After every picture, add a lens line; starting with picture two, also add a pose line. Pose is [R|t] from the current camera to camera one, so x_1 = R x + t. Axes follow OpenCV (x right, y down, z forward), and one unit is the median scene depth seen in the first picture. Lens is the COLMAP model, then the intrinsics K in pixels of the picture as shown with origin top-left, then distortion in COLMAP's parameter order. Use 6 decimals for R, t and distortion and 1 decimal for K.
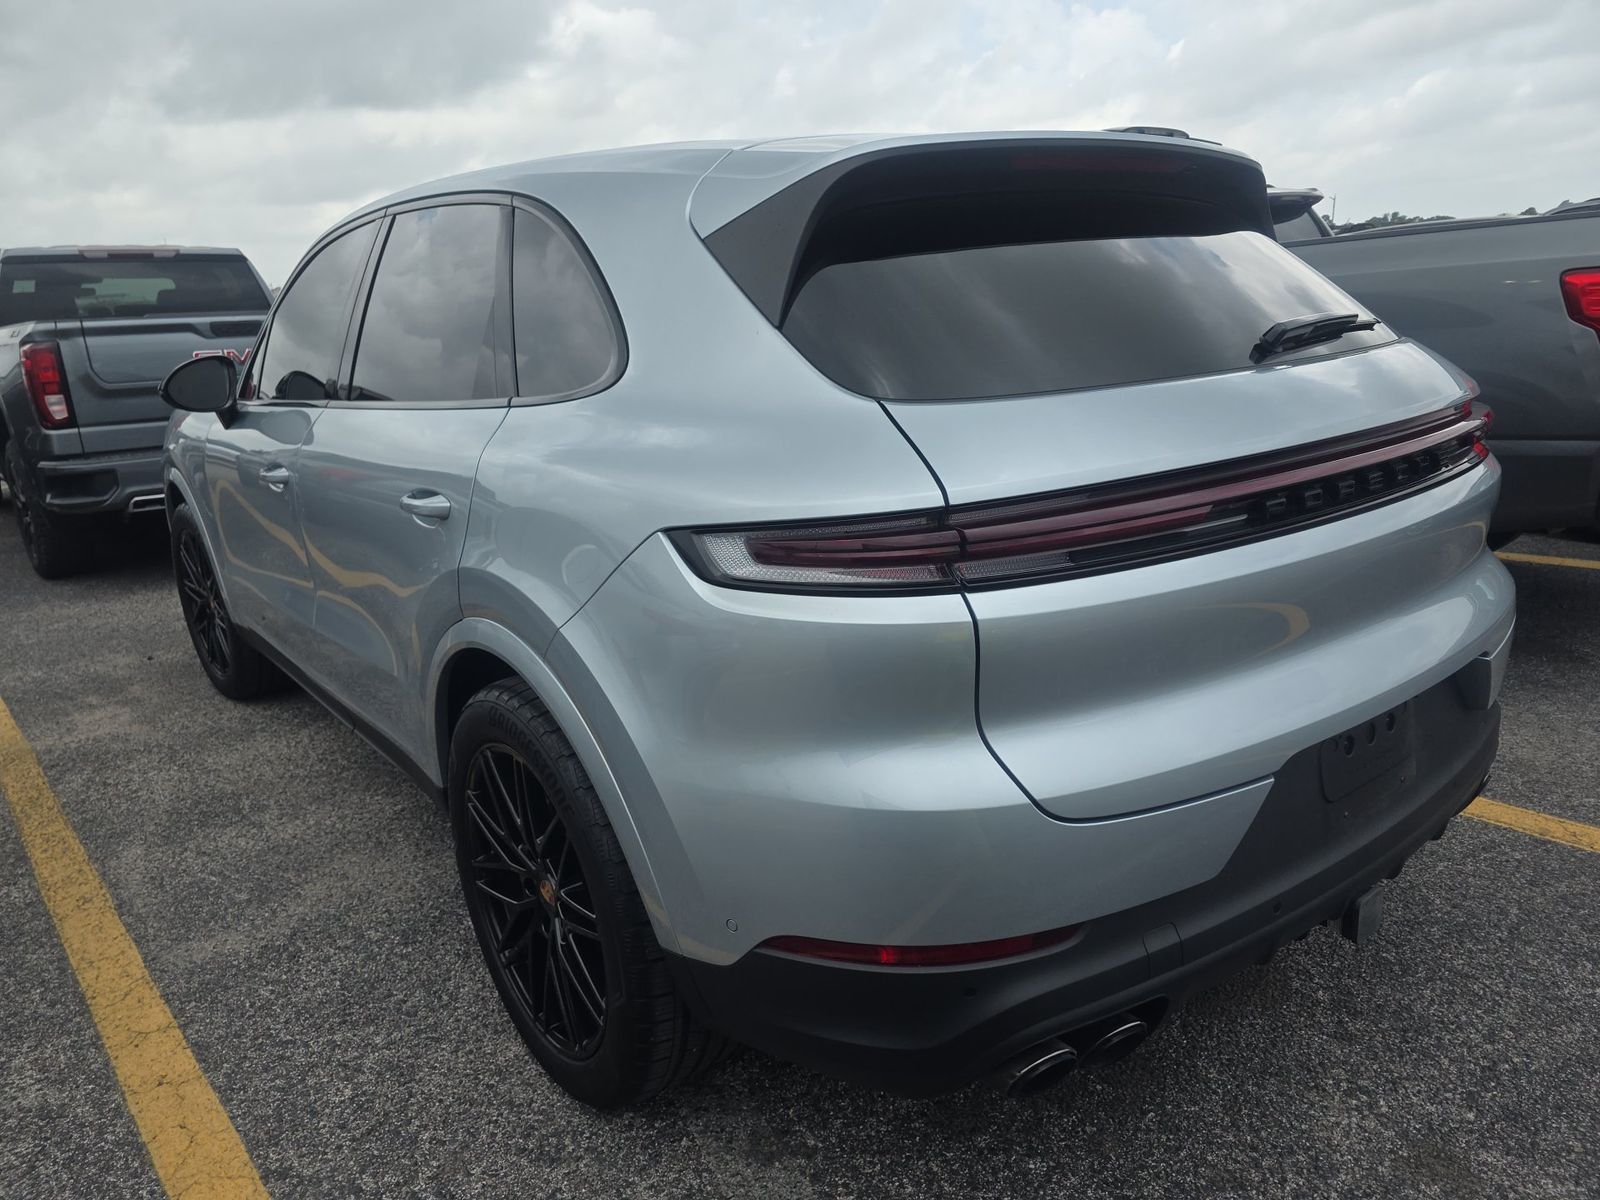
lens RADIAL K [[1072.9, 0, 793.3], [0, 1072.9, 574.0], [0, 0, 1]] dist [0.054305, -0.048175]
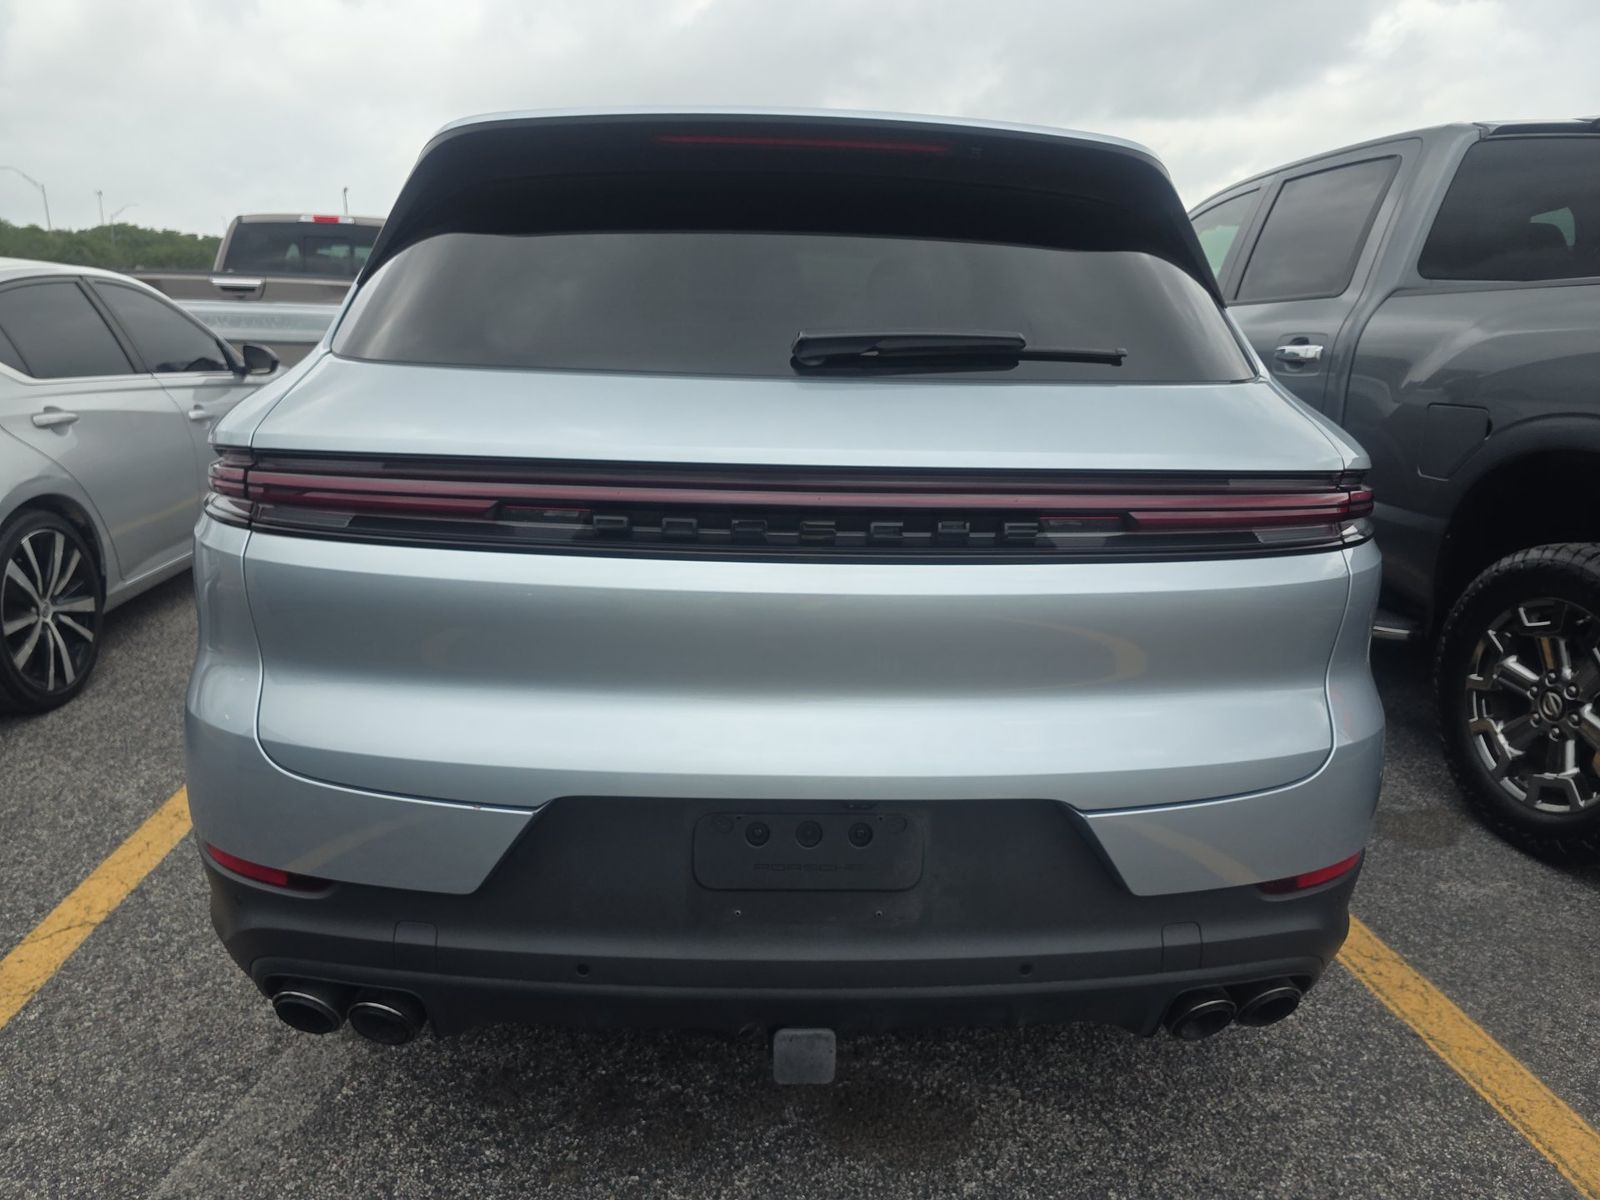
lens RADIAL K [[1072.9, 0, 793.3], [0, 1072.9, 574.0], [0, 0, 1]] dist [0.054305, -0.048175]
pose [[0.819165, 0.206551, -0.535075, 0.869868], [-0.209526, 0.976195, 0.056062, -0.083514], [0.533917, 0.066188, 0.842942, 0.279951]]
